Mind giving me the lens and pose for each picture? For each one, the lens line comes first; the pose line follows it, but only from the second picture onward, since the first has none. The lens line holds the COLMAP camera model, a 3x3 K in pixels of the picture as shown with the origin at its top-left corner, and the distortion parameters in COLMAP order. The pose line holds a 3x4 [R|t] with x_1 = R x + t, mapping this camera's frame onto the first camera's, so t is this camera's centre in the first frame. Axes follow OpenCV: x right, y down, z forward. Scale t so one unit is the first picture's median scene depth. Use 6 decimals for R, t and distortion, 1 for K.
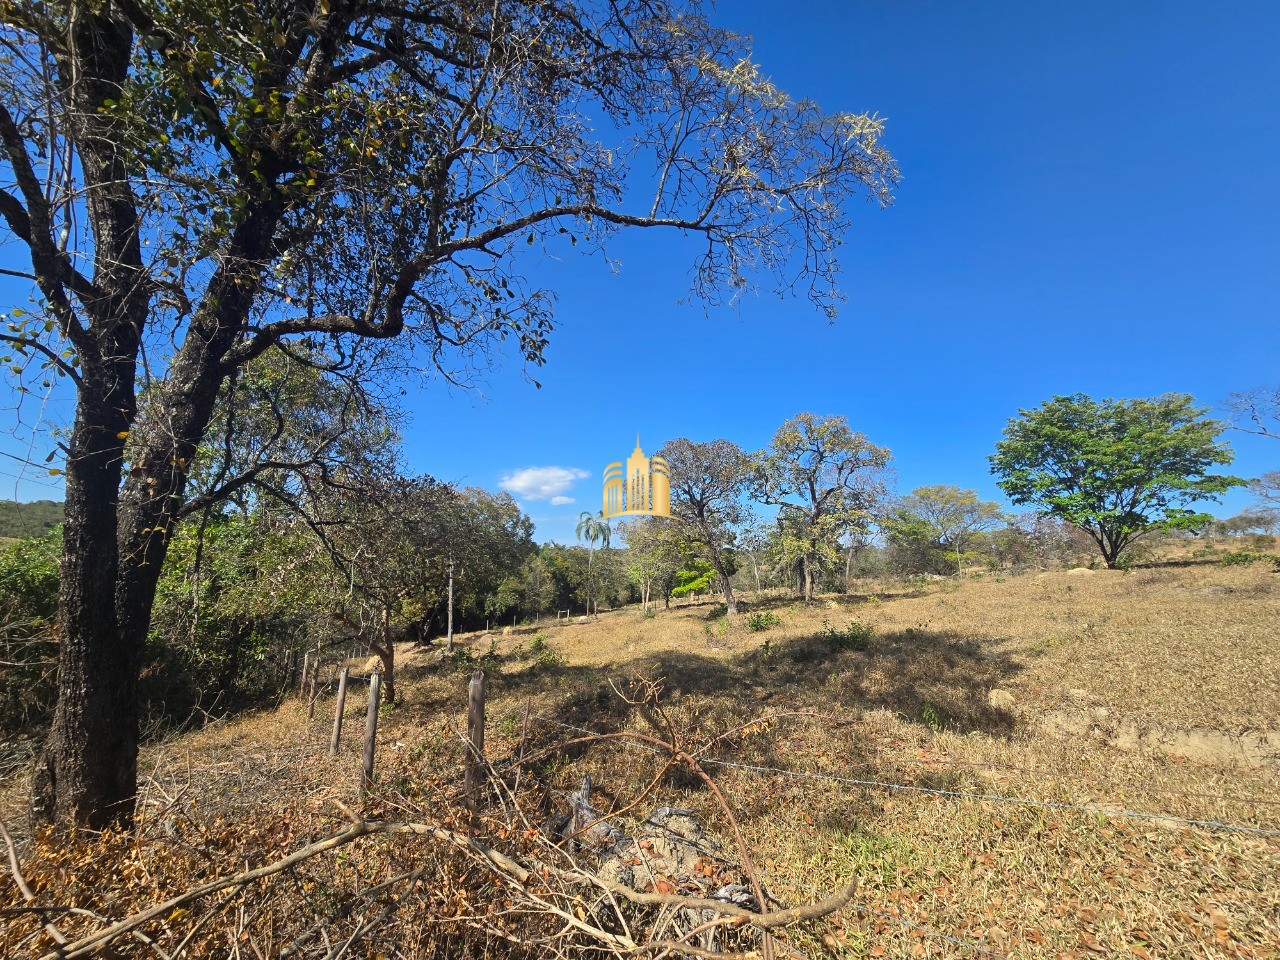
lens RADIAL K [[525.0, 0, 632.9], [0, 525.0, 472.7], [0, 0, 1]] dist [-0.009963, 0.002223]
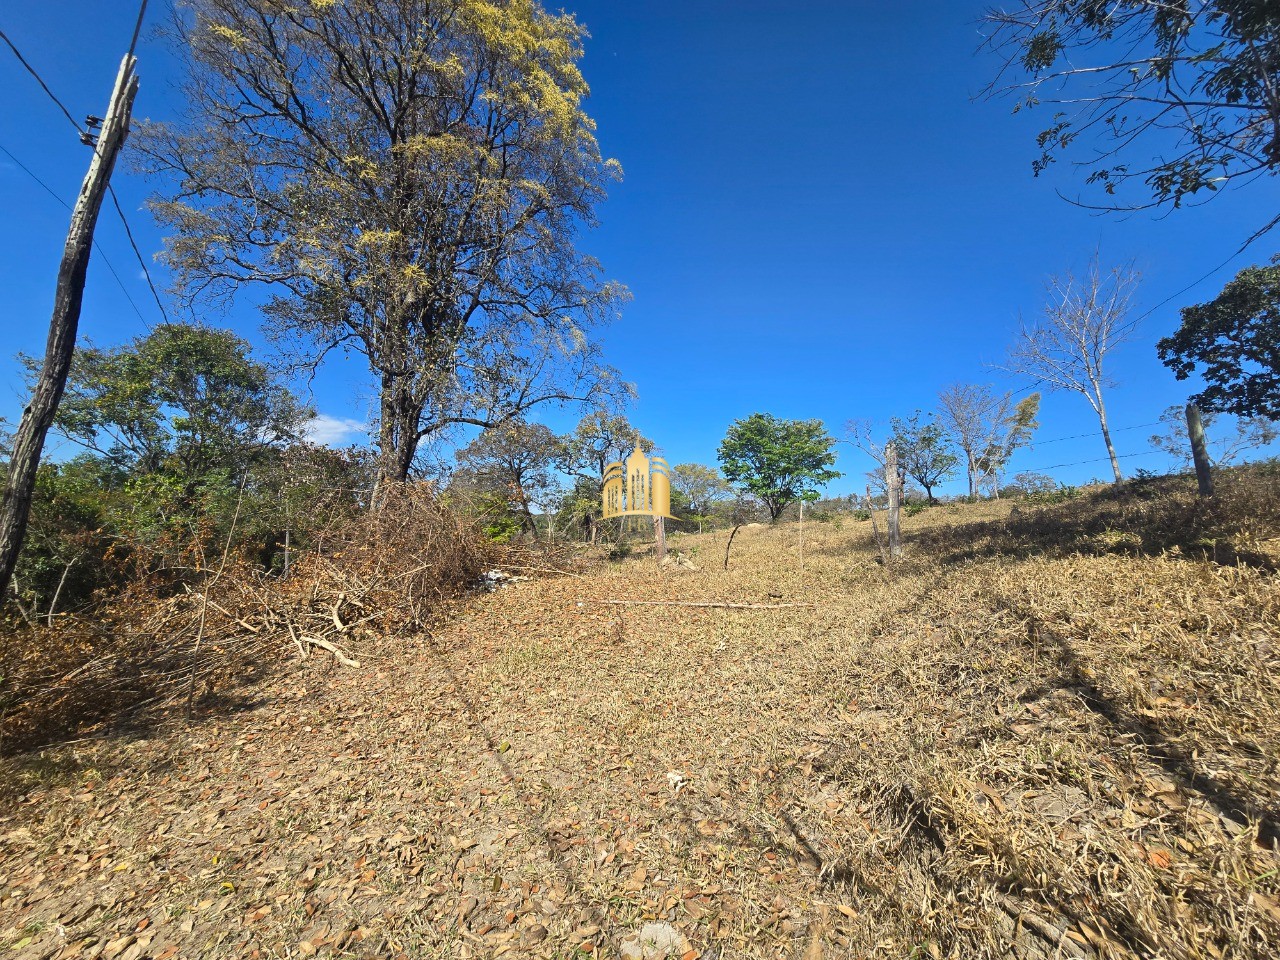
lens RADIAL K [[525.0, 0, 639.9], [0, 525.0, 481.4], [0, 0, 1]] dist [-0.009963, 0.002223]
pose [[0.914851, 0.041628, 0.401641, -0.116922], [-0.075609, 0.994739, 0.069120, -0.029177], [-0.396650, -0.093602, 0.913185, -0.302562]]
